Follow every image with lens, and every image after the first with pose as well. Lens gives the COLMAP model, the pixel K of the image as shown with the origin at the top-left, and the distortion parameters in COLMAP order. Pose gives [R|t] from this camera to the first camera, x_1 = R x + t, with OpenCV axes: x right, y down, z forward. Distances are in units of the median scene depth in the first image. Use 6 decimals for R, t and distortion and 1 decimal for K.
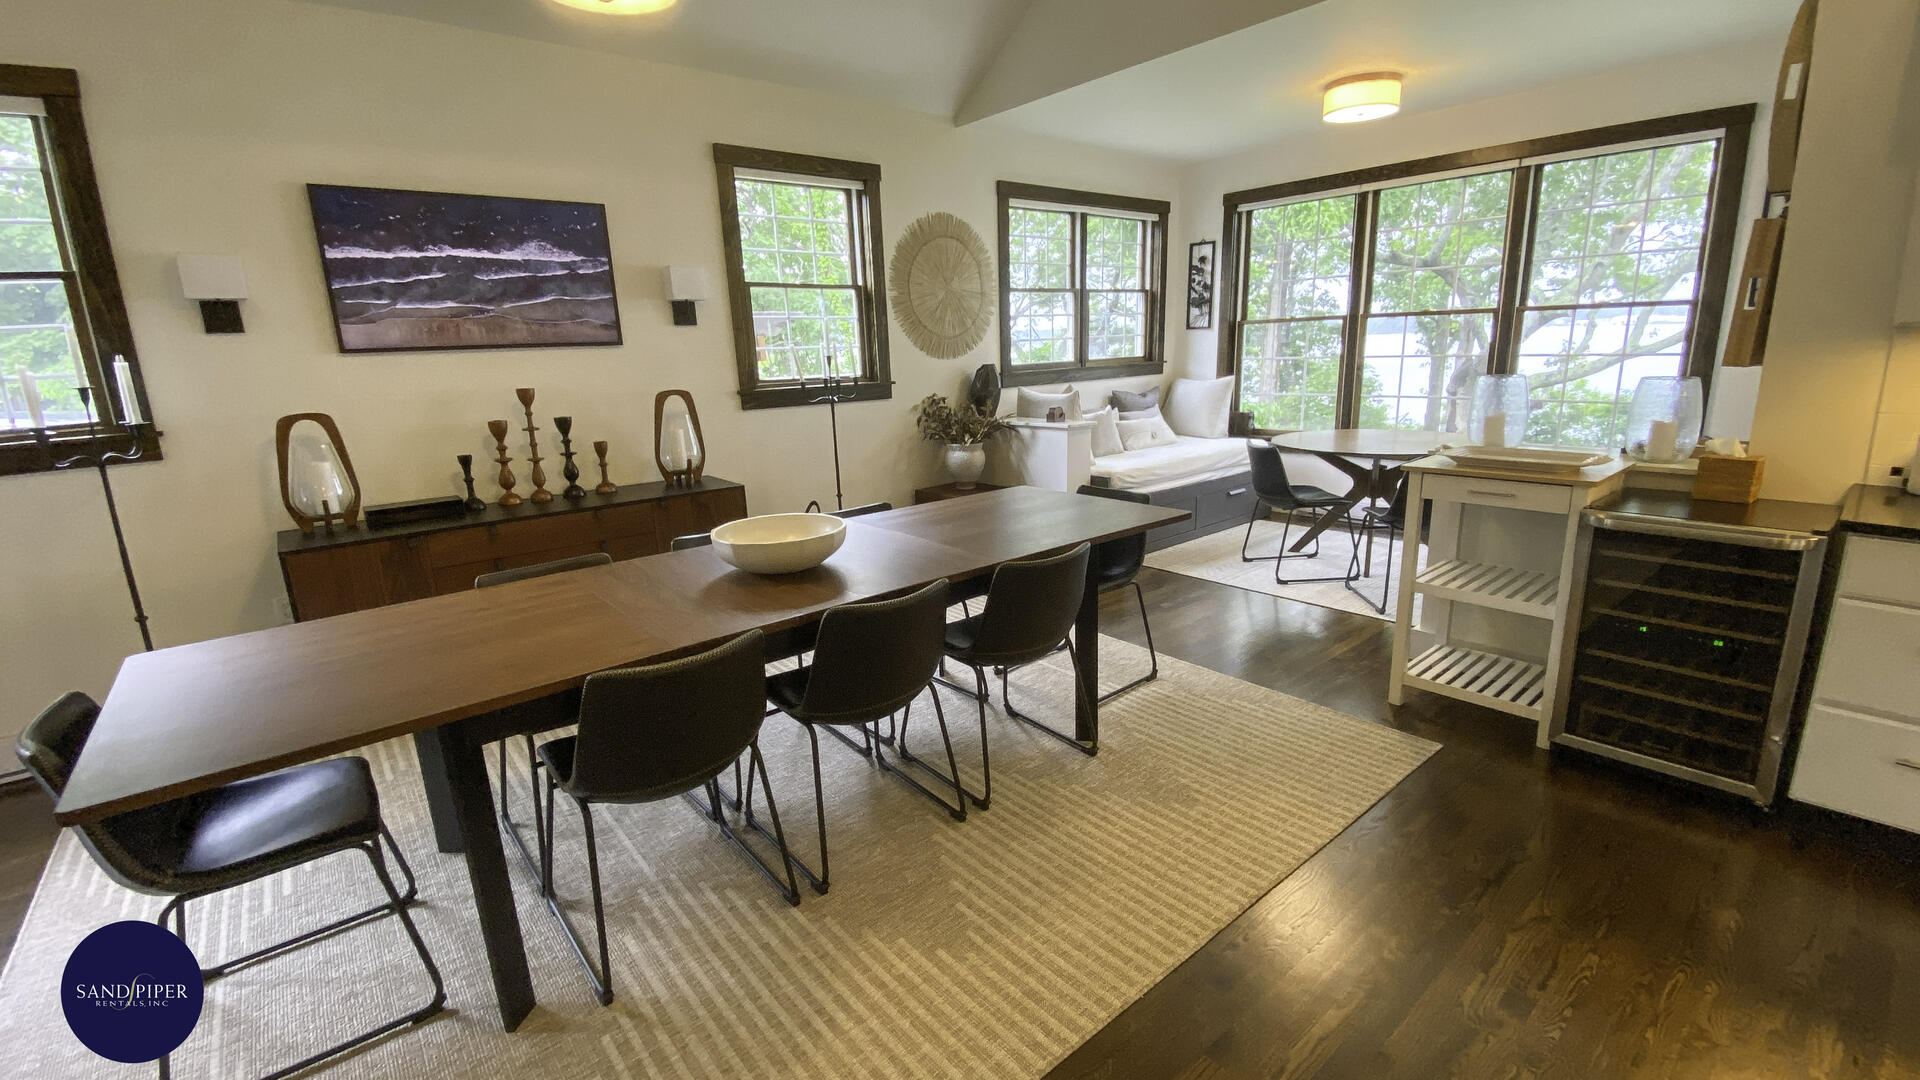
lens RADIAL K [[794.9, 0, 960.0], [0, 794.9, 540.0], [0, 0, 1]] dist [0.059644, -0.057392]
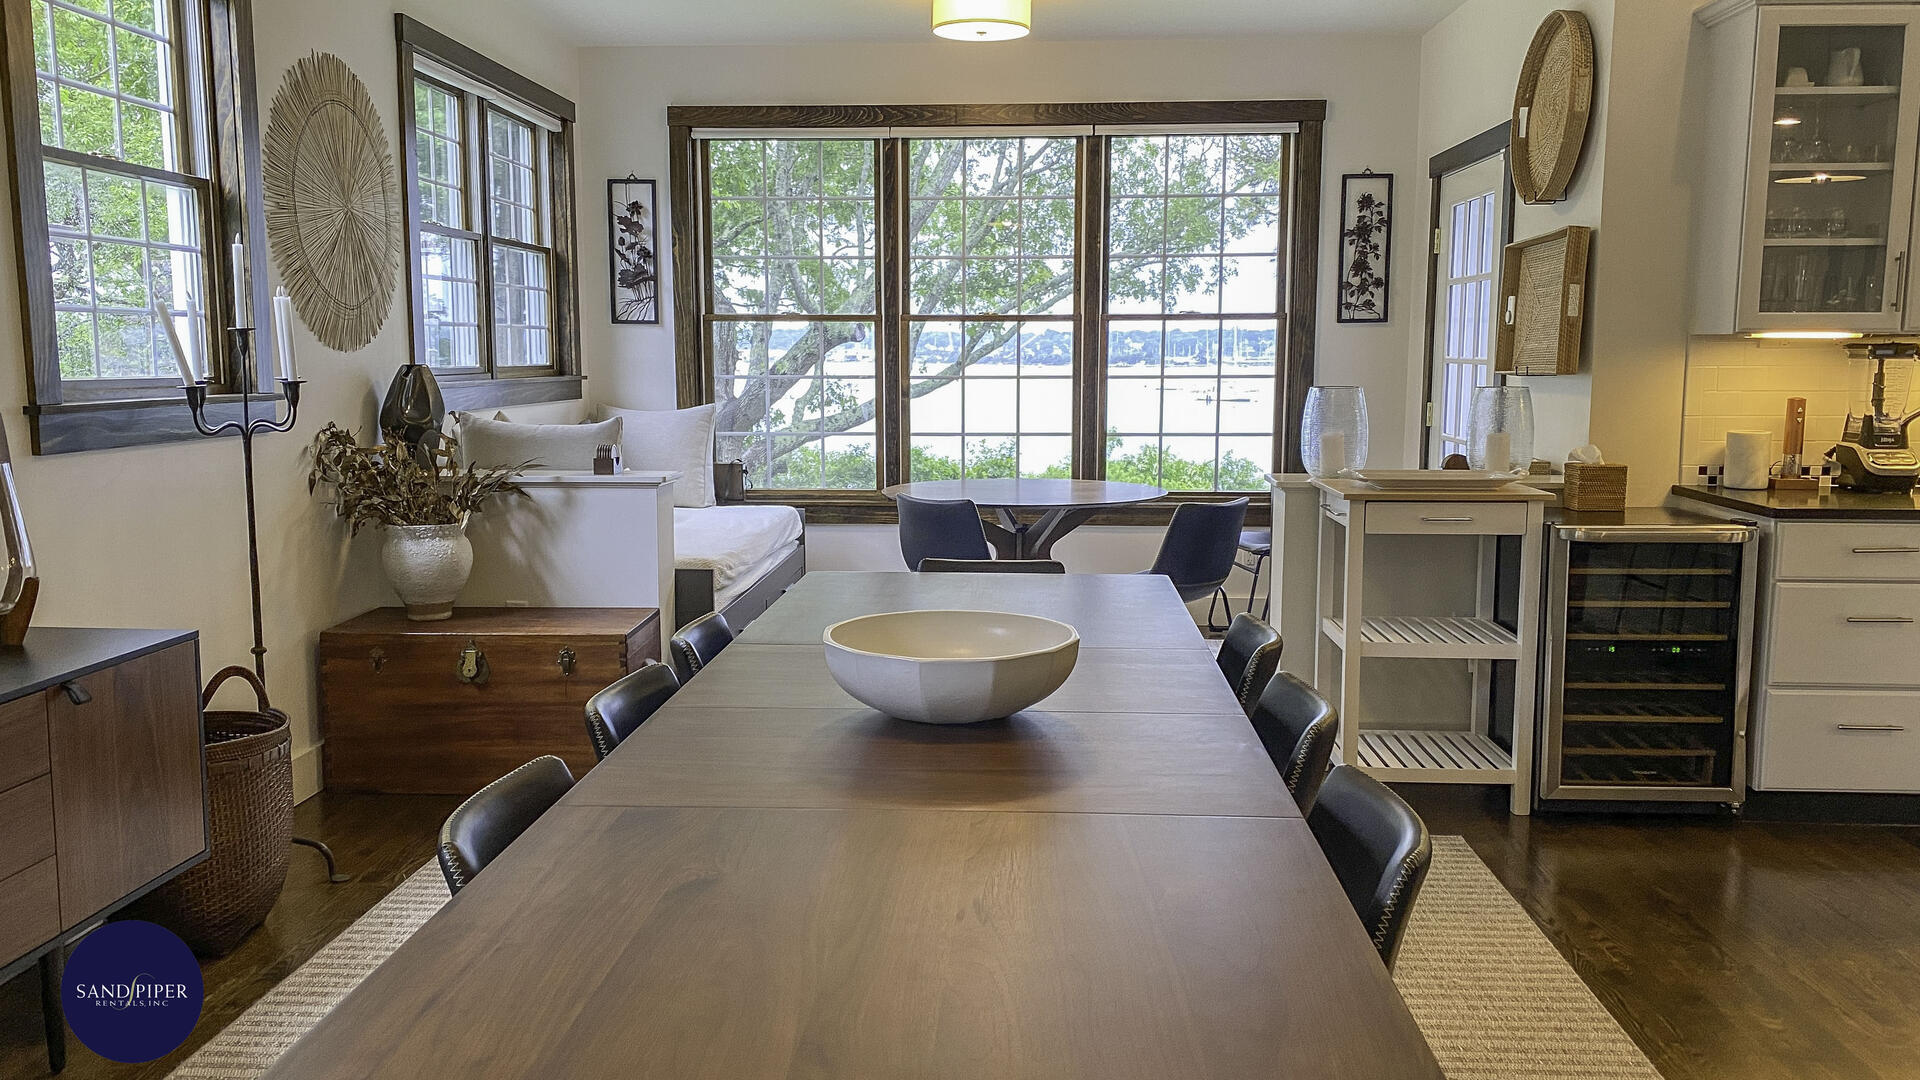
lens RADIAL K [[1503.7, 0, 960.0], [0, 1503.7, 540.0], [0, 0, 1]] dist [0.046498, -0.001065]
pose [[0.680629, -0.053039, 0.730706, -0.474913], [0.148156, 0.986734, -0.066380, -0.004762], [-0.717492, 0.153439, 0.679457, 0.165603]]
